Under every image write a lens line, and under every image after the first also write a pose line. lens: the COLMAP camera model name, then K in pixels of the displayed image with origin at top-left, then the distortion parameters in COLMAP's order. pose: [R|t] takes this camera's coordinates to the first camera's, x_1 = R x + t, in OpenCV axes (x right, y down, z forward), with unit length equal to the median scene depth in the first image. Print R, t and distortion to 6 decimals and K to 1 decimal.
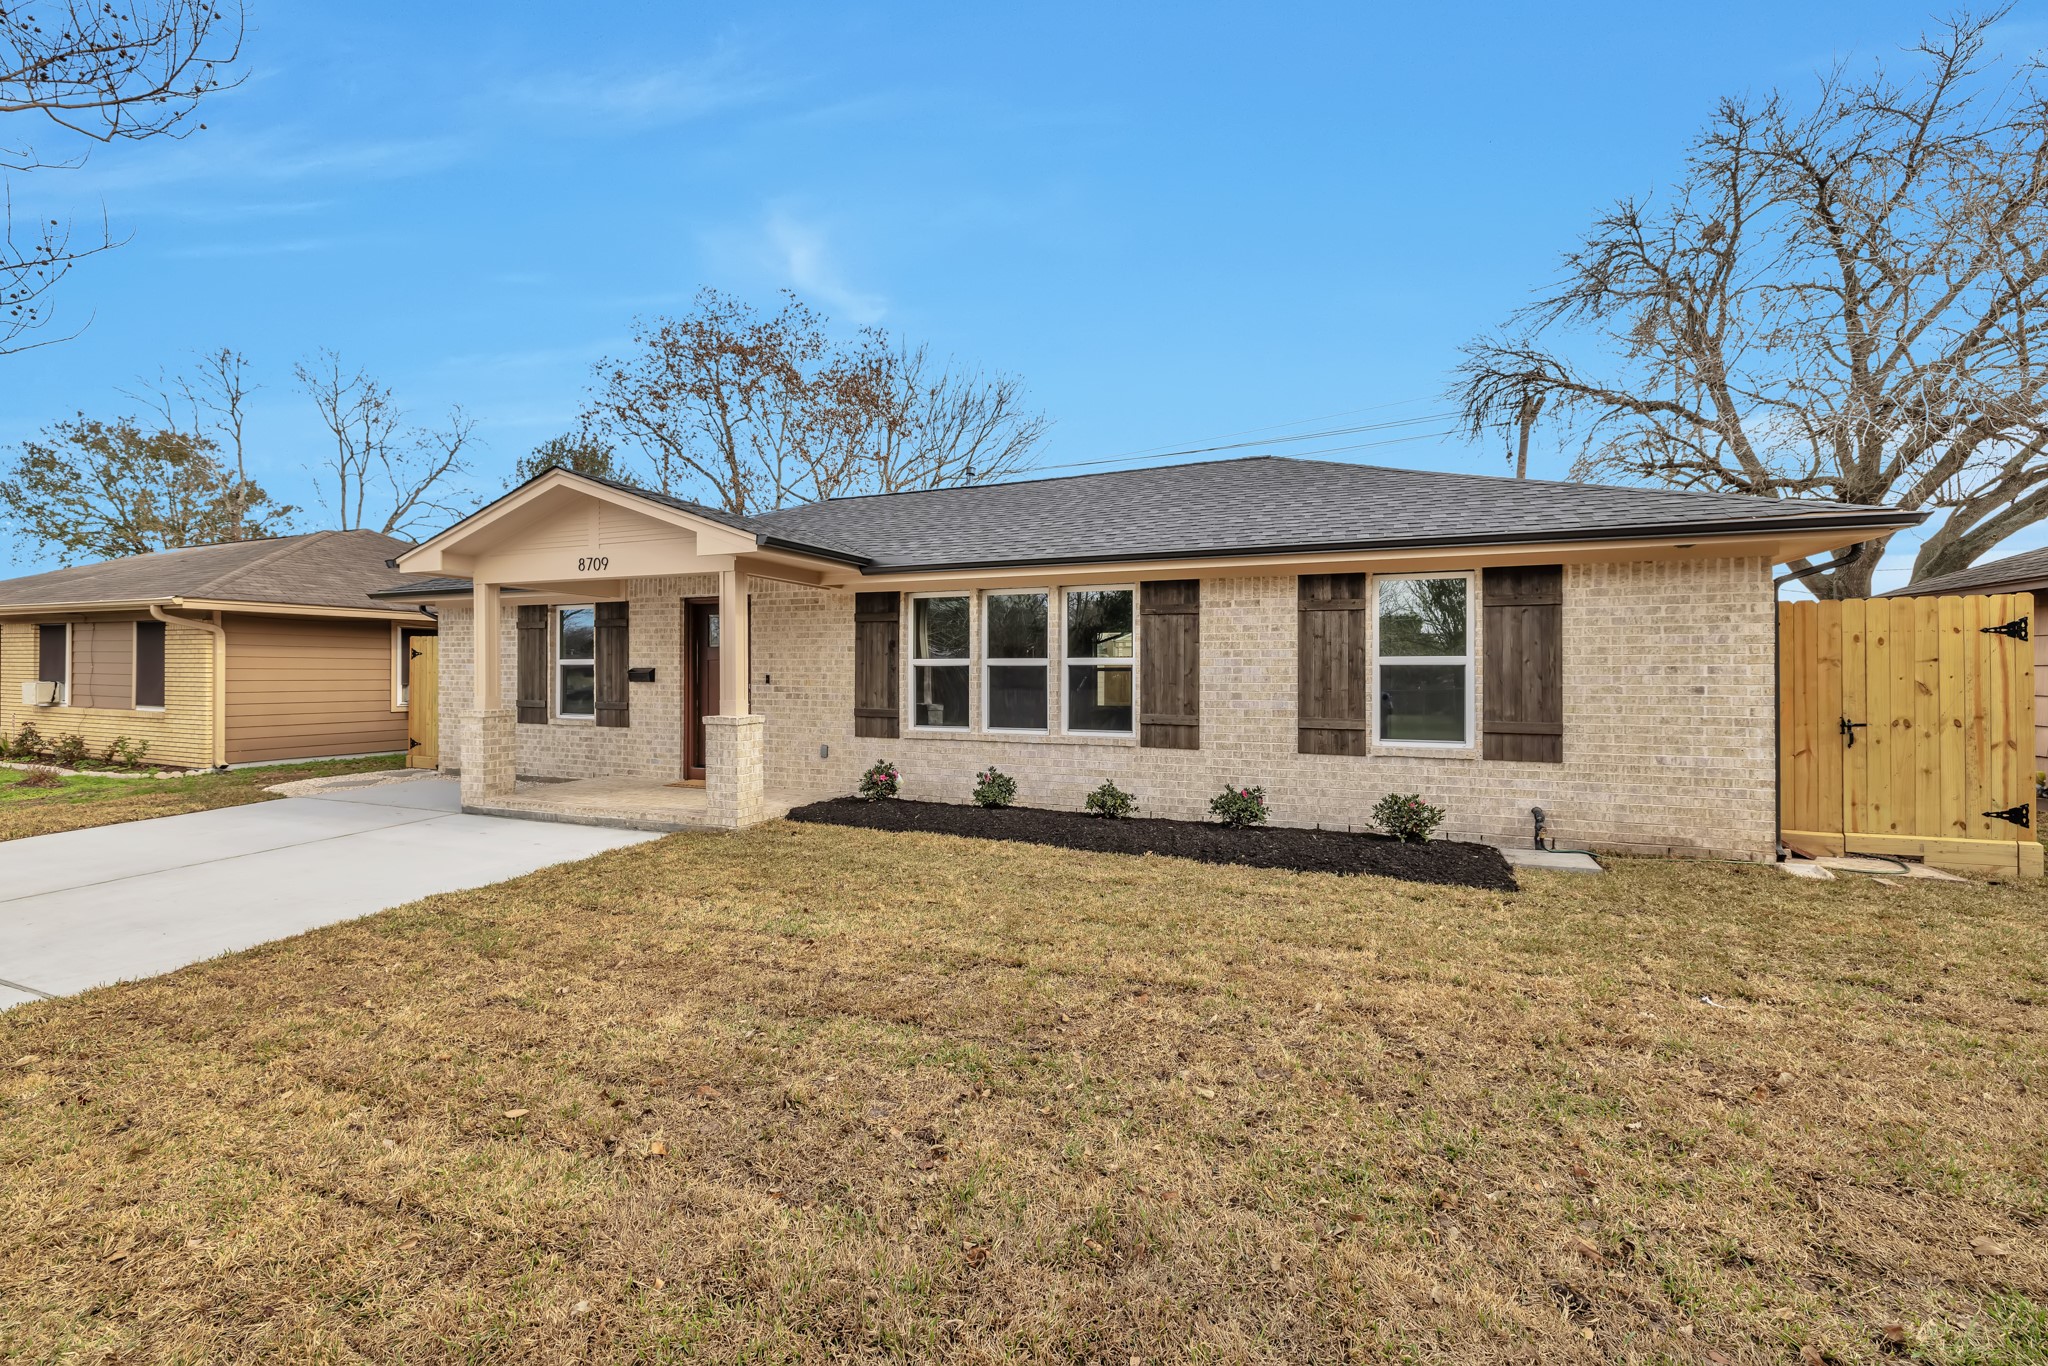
lens RADIAL K [[853.4, 0, 1012.8], [0, 853.4, 666.5], [0, 0, 1]] dist [-0.001449, -0.000059]
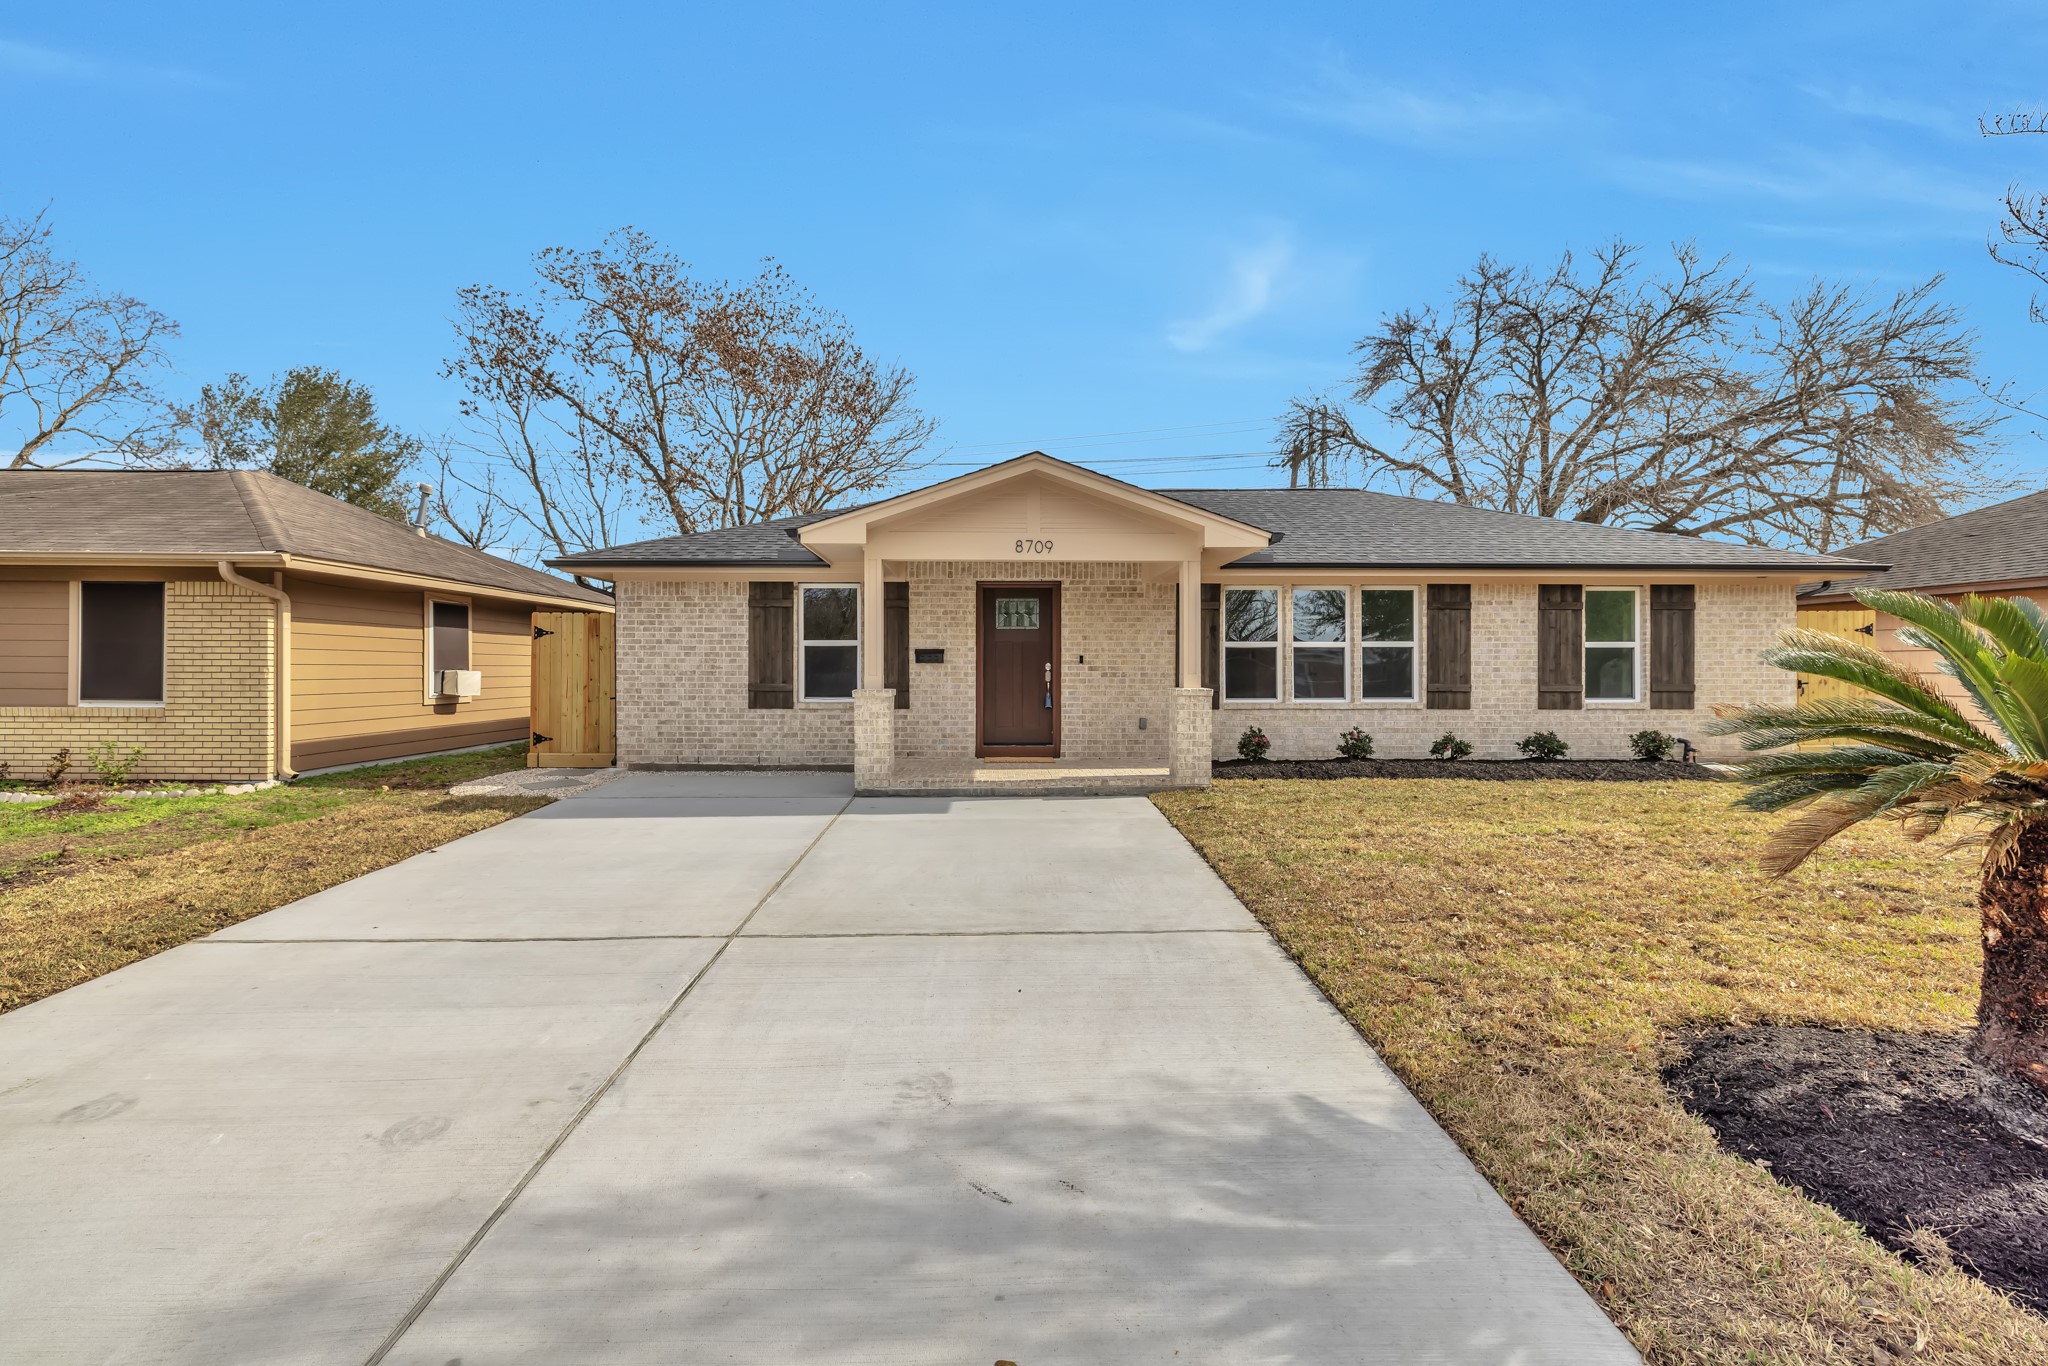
lens RADIAL K [[853.4, 0, 1012.8], [0, 853.4, 666.5], [0, 0, 1]] dist [-0.001449, -0.000059]
pose [[0.911810, -0.000819, 0.410611, -1.003924], [-0.000934, 0.999991, 0.004068, 0.024032], [-0.410611, -0.004093, 0.911801, 0.059062]]
